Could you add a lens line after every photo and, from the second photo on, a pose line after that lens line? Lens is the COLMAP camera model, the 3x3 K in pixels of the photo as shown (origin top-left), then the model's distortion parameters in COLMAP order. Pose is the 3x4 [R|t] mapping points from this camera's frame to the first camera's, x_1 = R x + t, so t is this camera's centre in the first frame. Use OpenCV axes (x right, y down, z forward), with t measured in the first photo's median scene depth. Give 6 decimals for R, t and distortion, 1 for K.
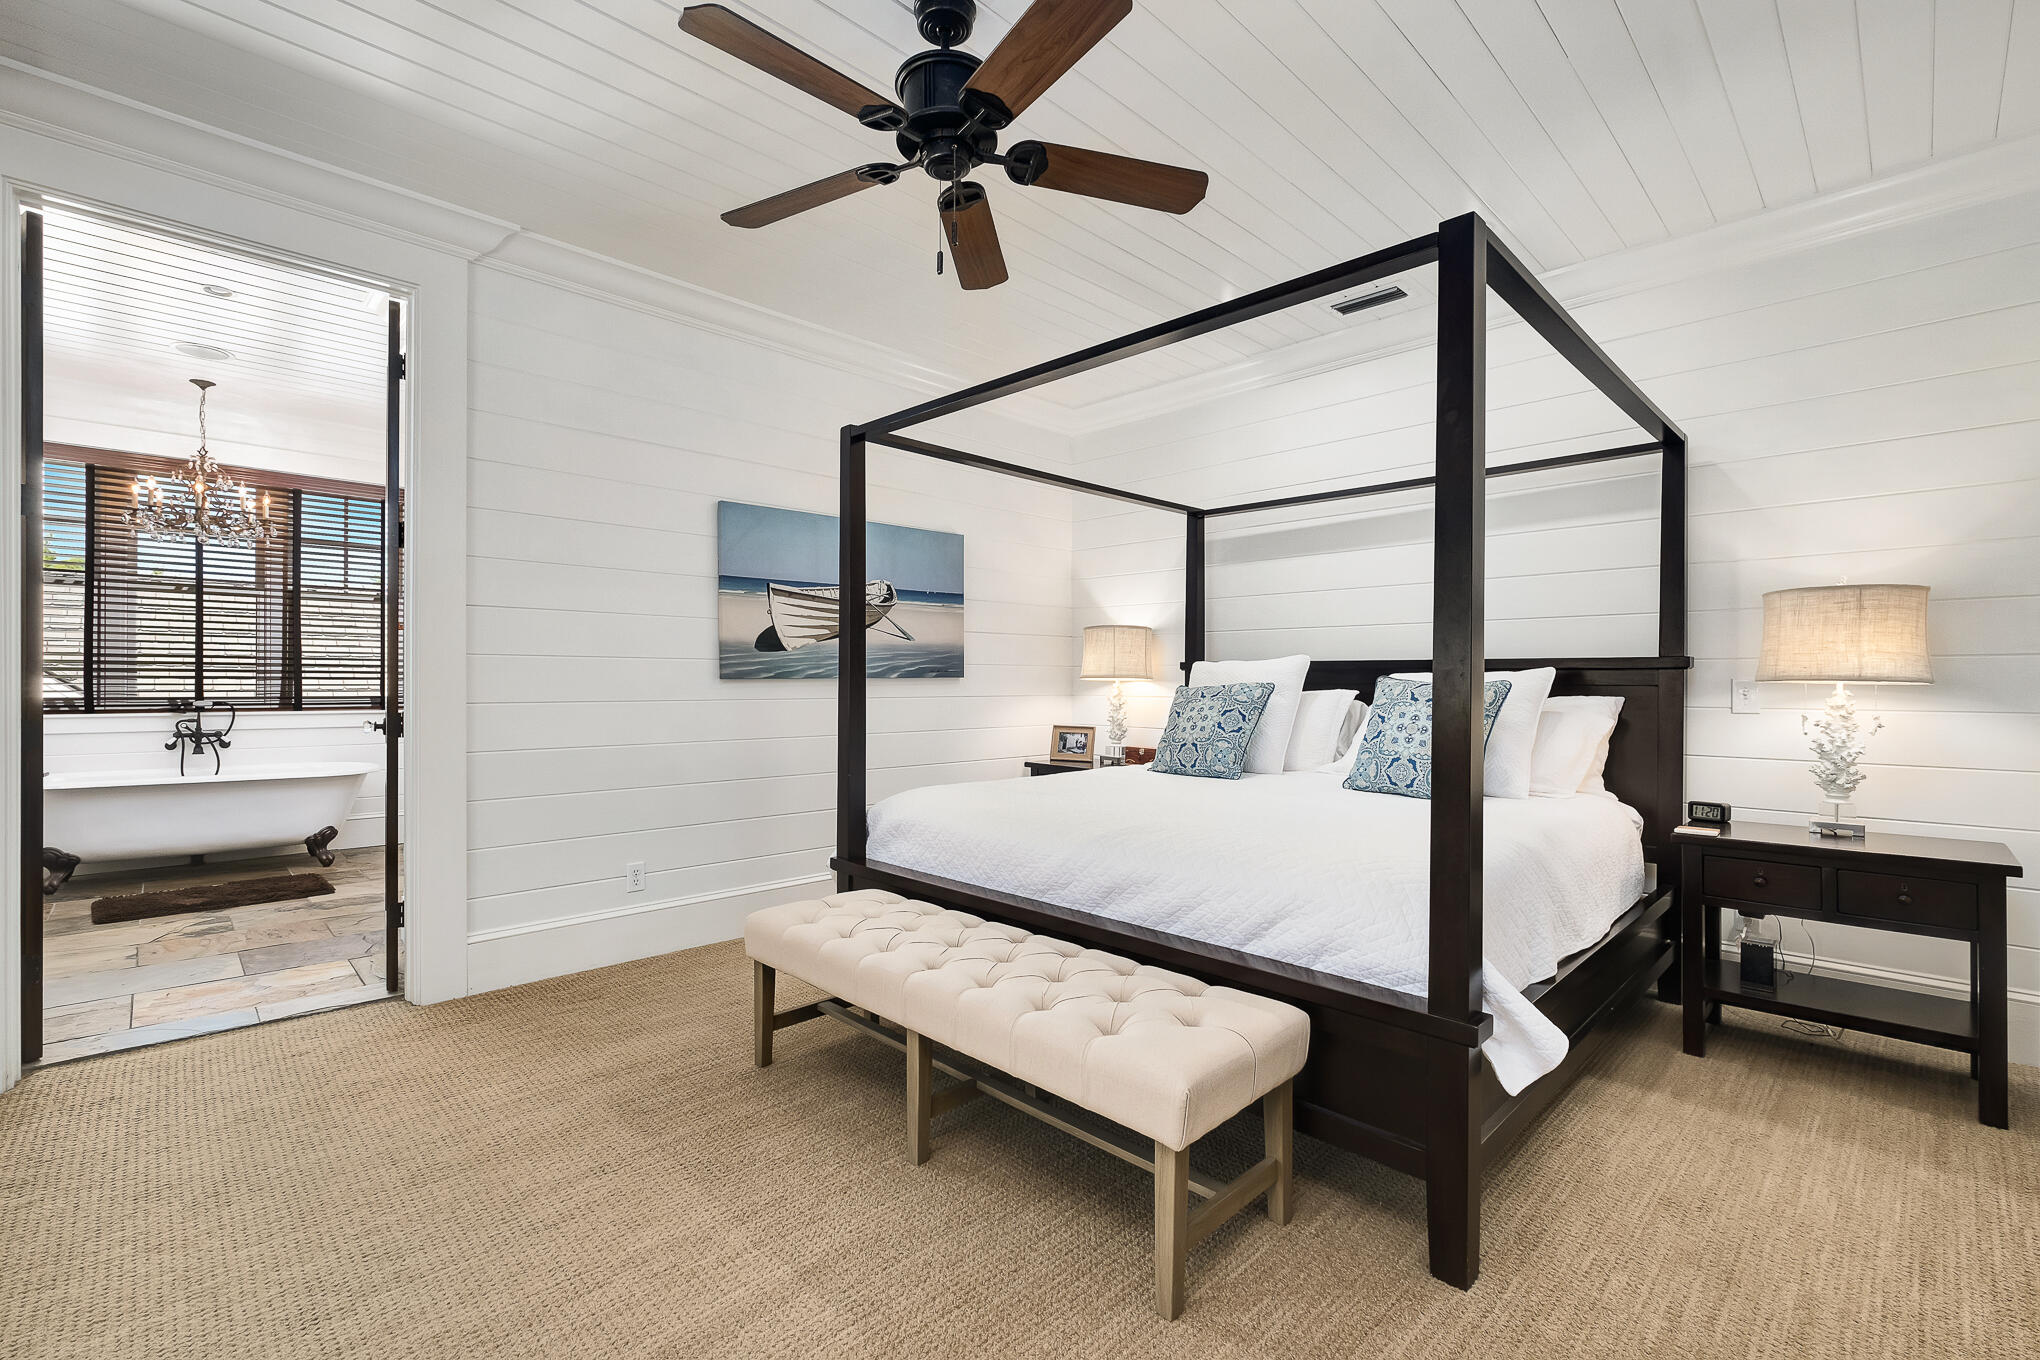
lens RADIAL K [[889.2, 0, 1027.8], [0, 889.2, 676.5], [0, 0, 1]] dist [0.000421, -0.000192]
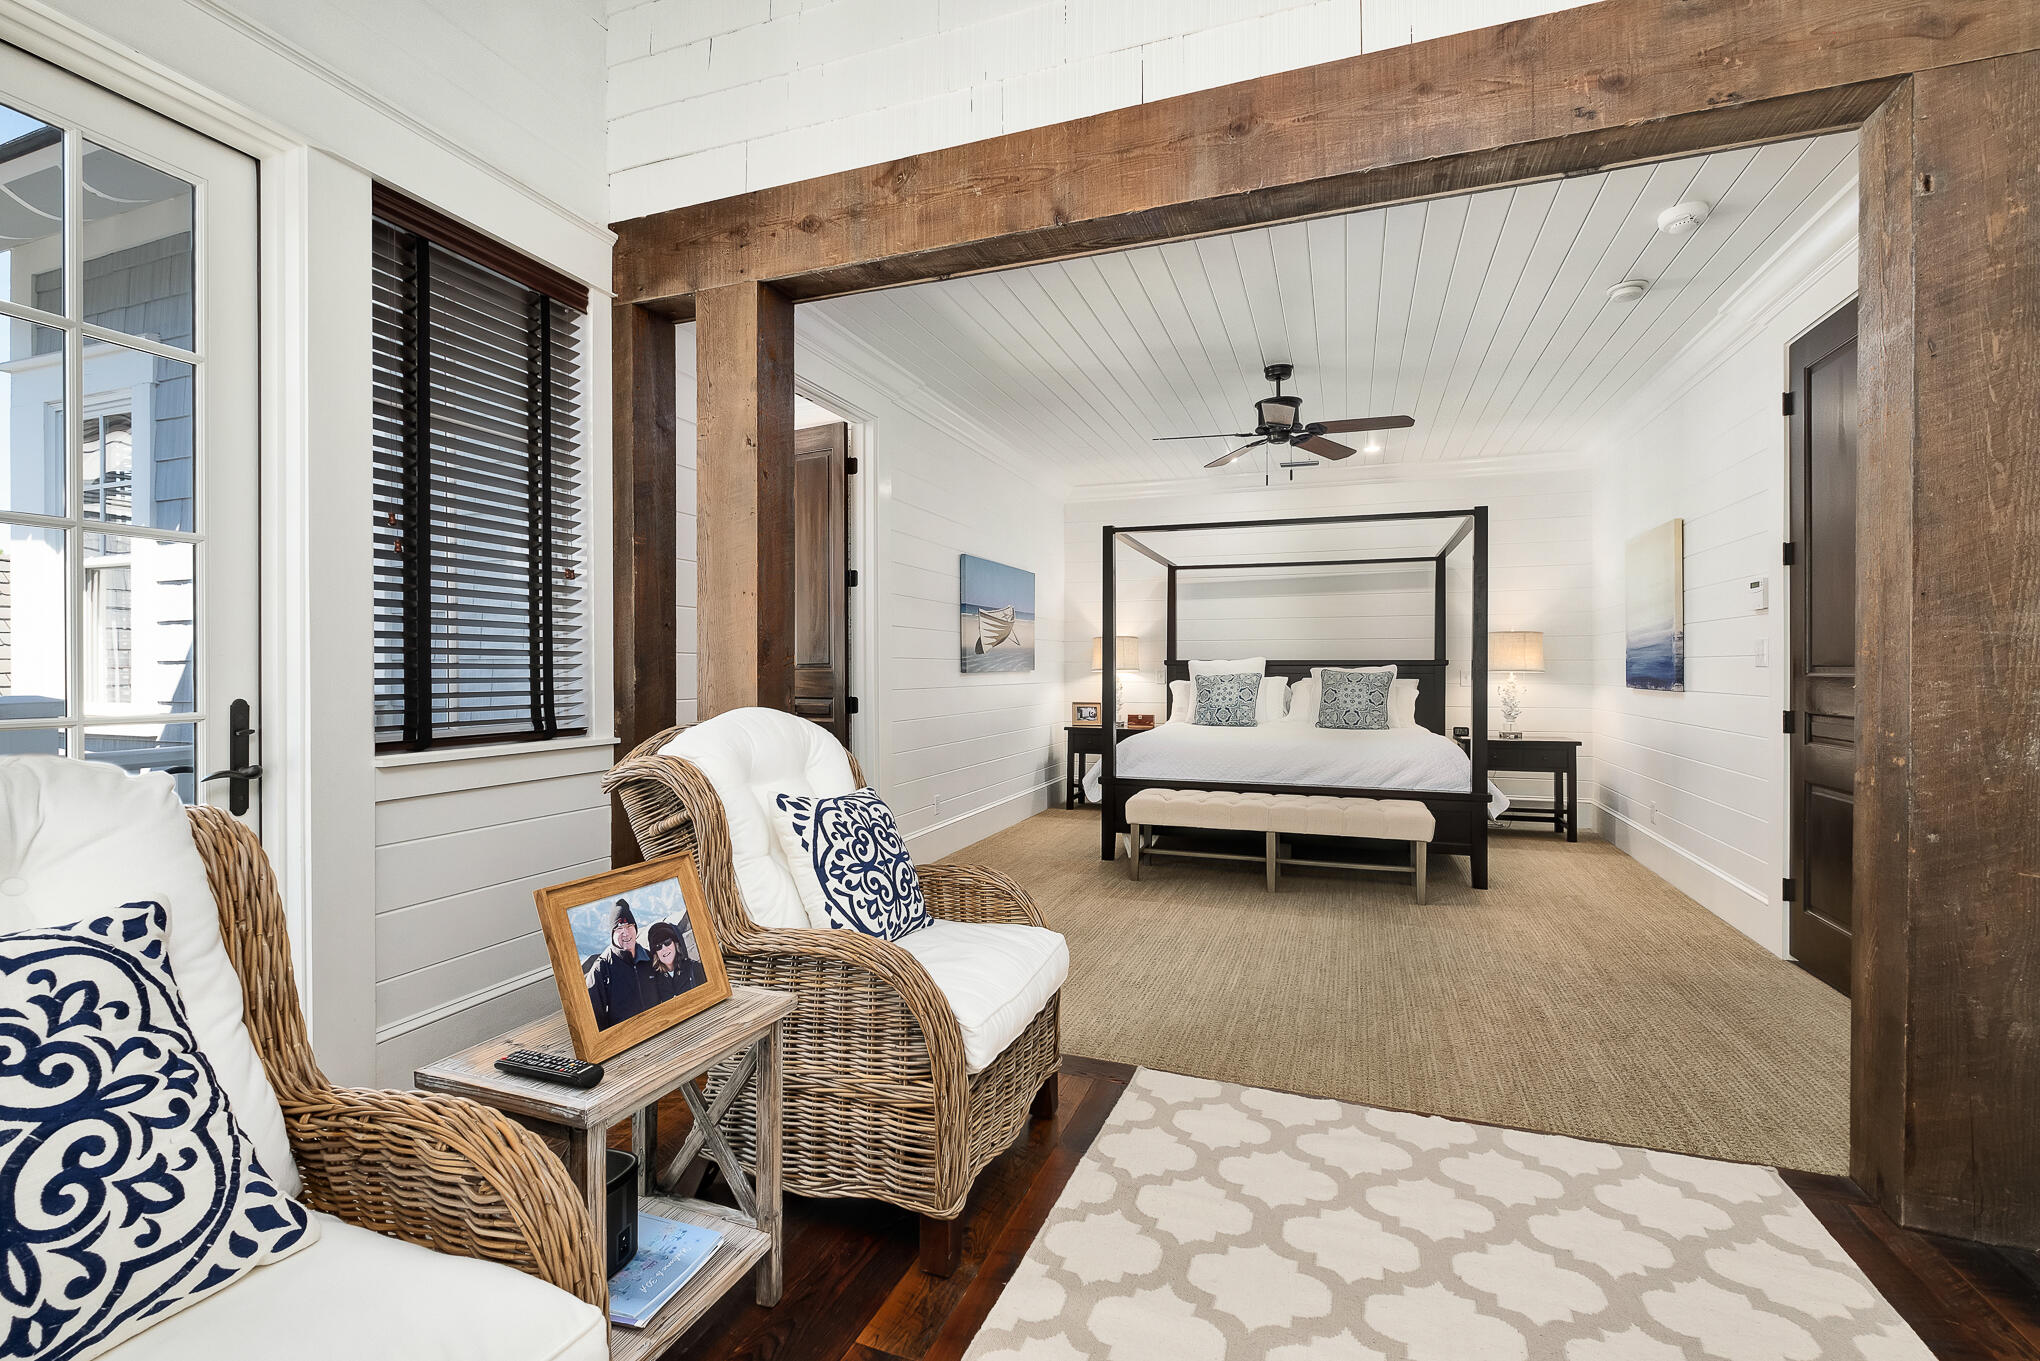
lens RADIAL K [[889.2, 0, 1027.8], [0, 889.2, 677.0], [0, 0, 1]] dist [0.000421, -0.000192]
pose [[0.903622, -0.007531, 0.428265, -1.044738], [0.001467, 0.999894, 0.014488, -0.013093], [-0.428329, -0.012463, 0.903537, -0.472135]]
